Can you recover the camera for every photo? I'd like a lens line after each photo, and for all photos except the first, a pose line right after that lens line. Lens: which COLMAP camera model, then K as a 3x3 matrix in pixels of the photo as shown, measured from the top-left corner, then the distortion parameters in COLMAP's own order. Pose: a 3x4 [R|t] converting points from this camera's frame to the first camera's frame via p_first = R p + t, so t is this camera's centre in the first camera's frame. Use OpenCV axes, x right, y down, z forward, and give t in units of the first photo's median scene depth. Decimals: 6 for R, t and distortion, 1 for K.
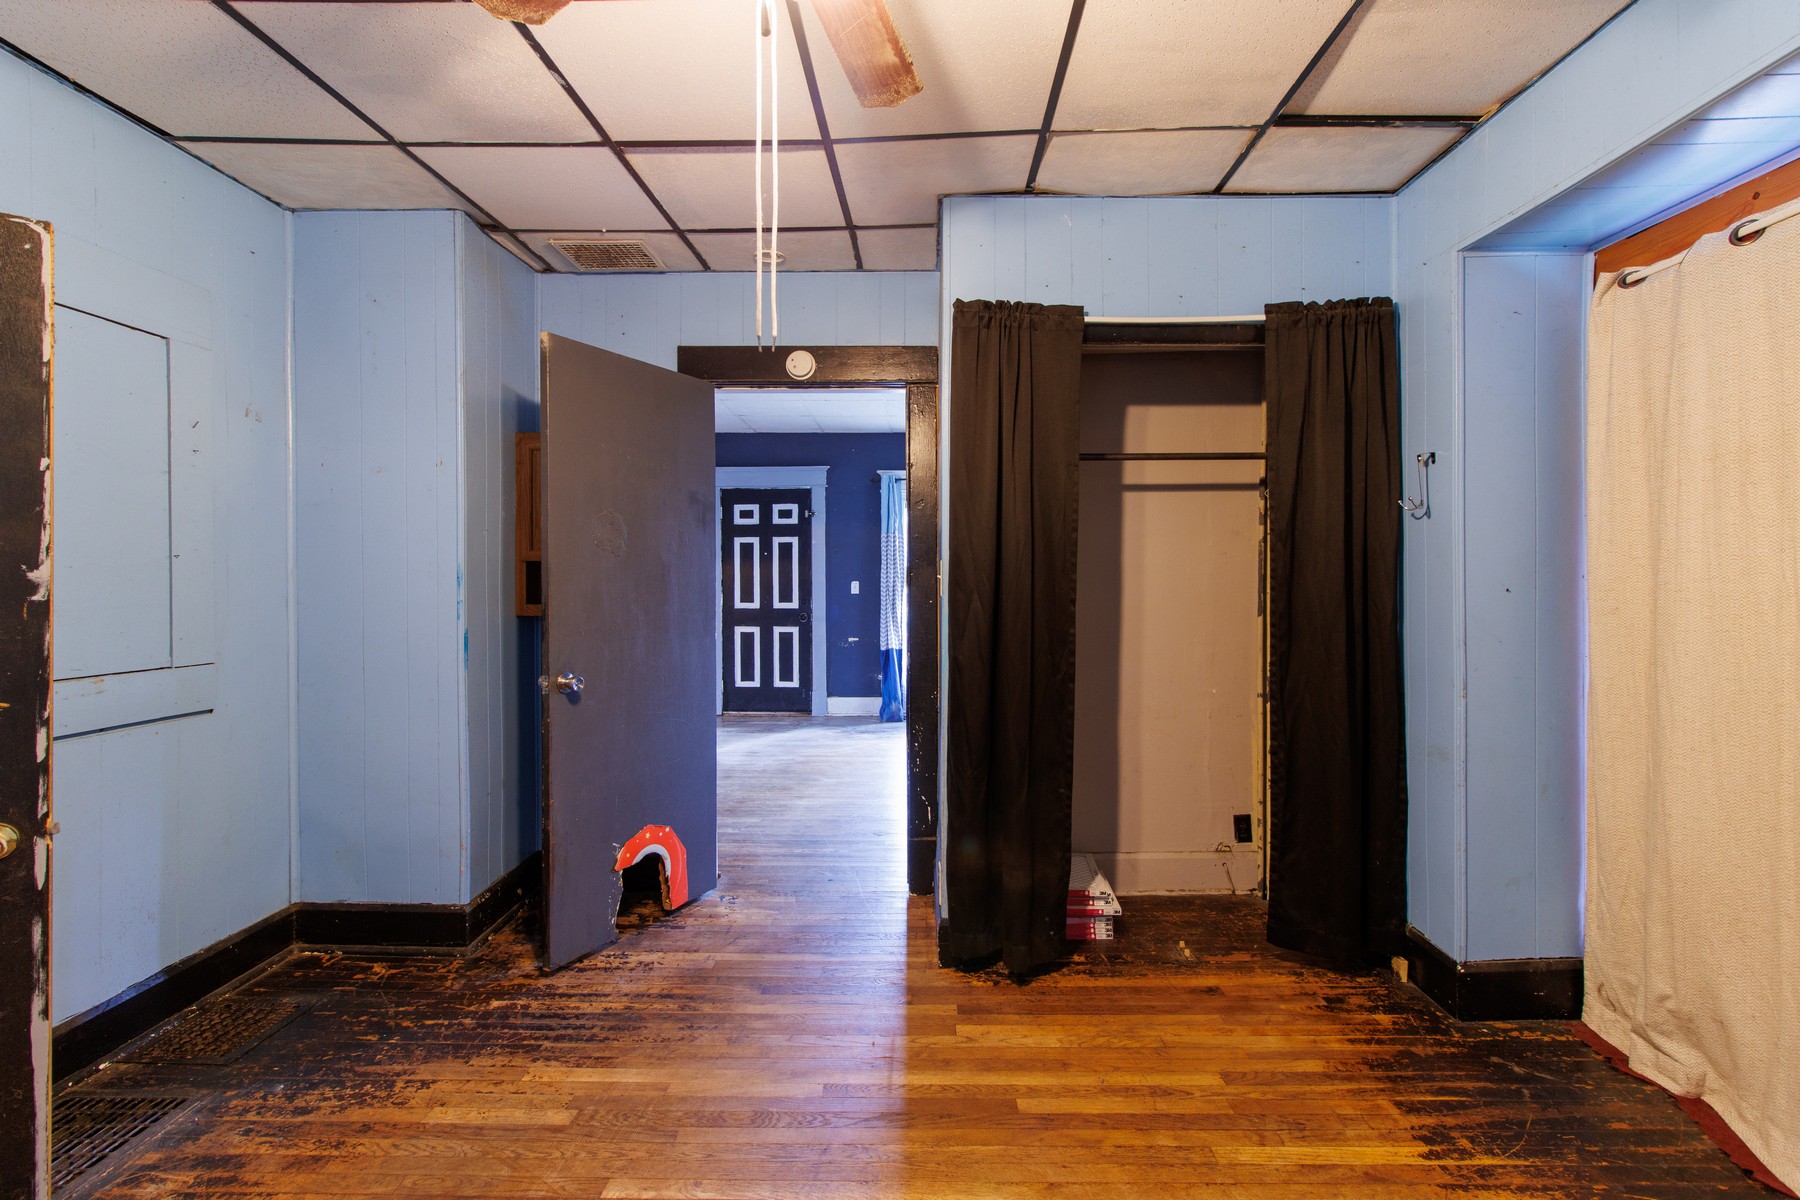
lens RADIAL K [[877.5, 0, 911.4], [0, 877.5, 588.4], [0, 0, 1]] dist [0.000180, 0.001335]
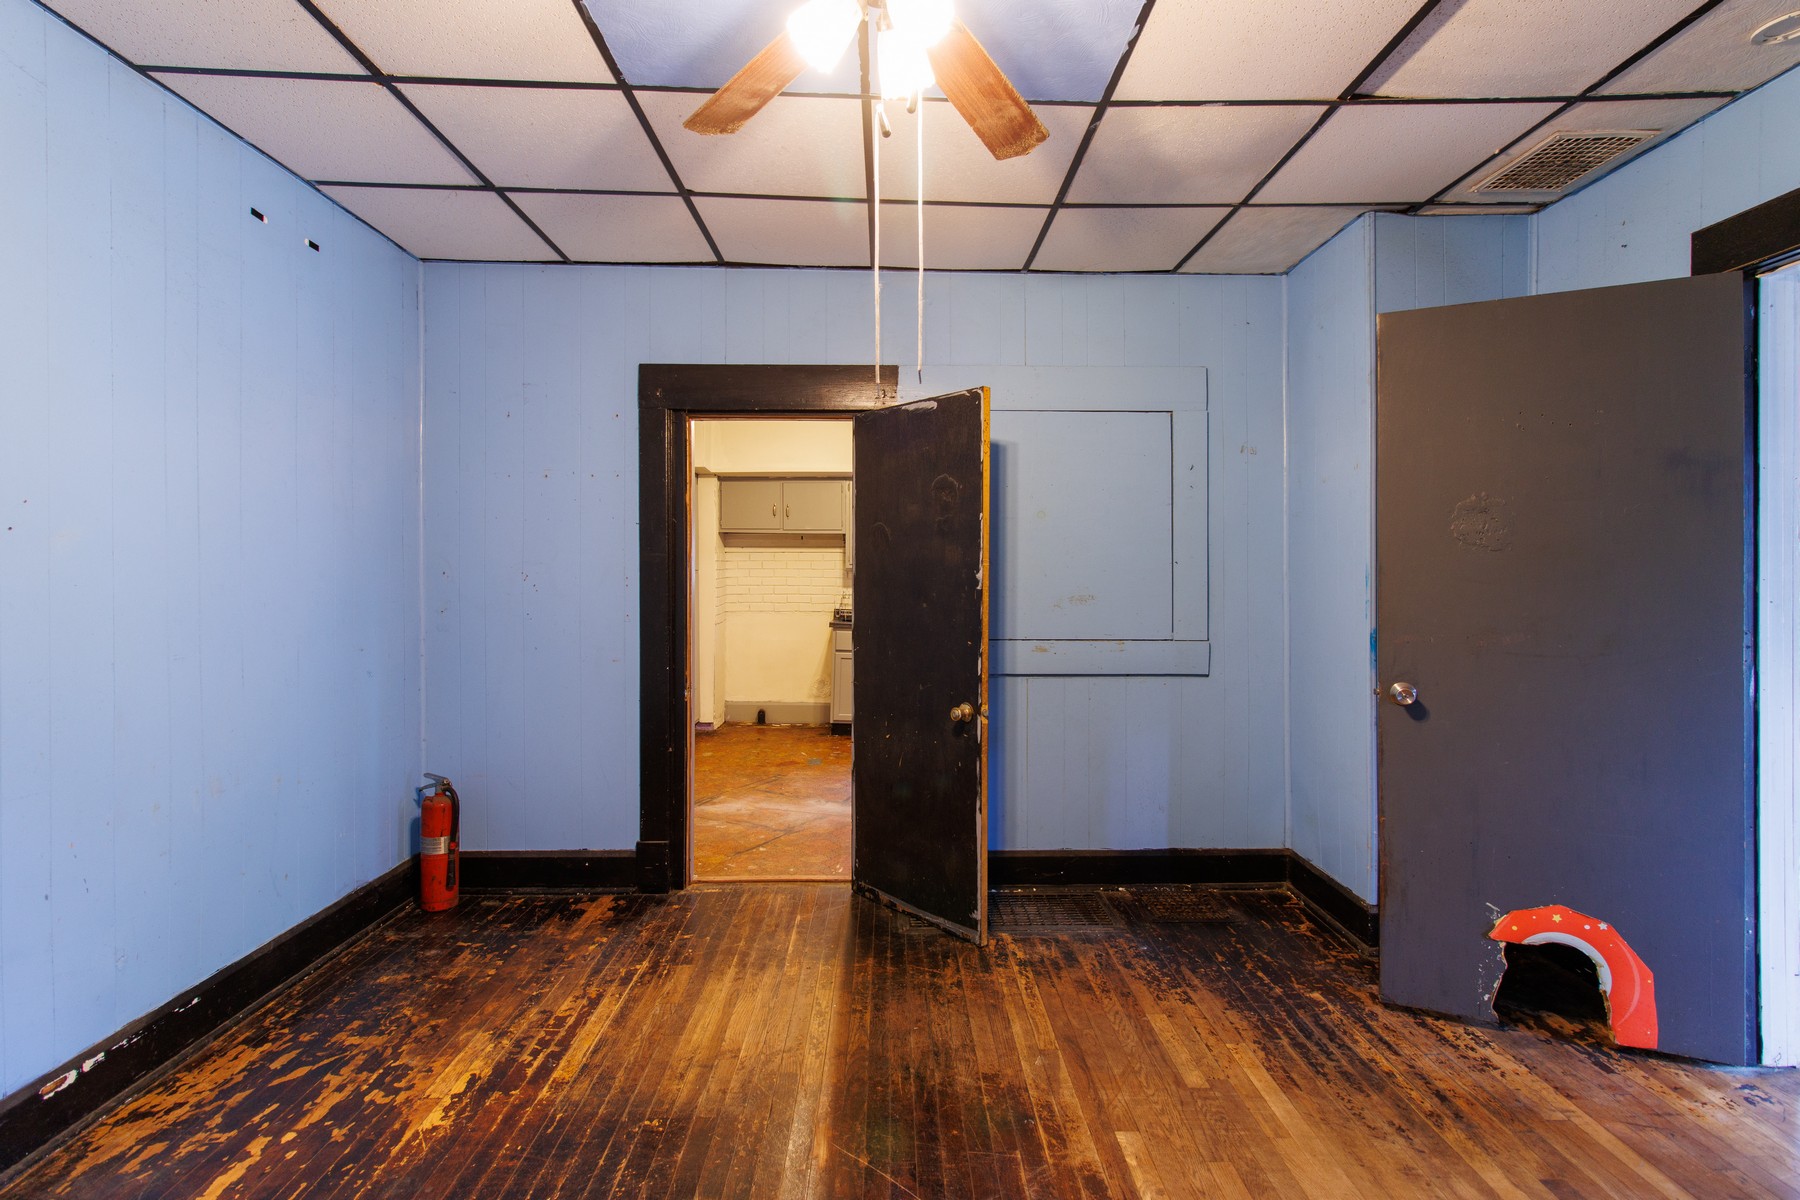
lens RADIAL K [[877.5, 0, 908.2], [0, 877.5, 586.3], [0, 0, 1]] dist [0.000180, 0.001335]
pose [[-0.006458, 0.008408, -0.999944, 0.524234], [-0.012094, 0.999891, 0.008485, -0.004192], [0.999906, 0.012148, -0.006355, 0.508930]]
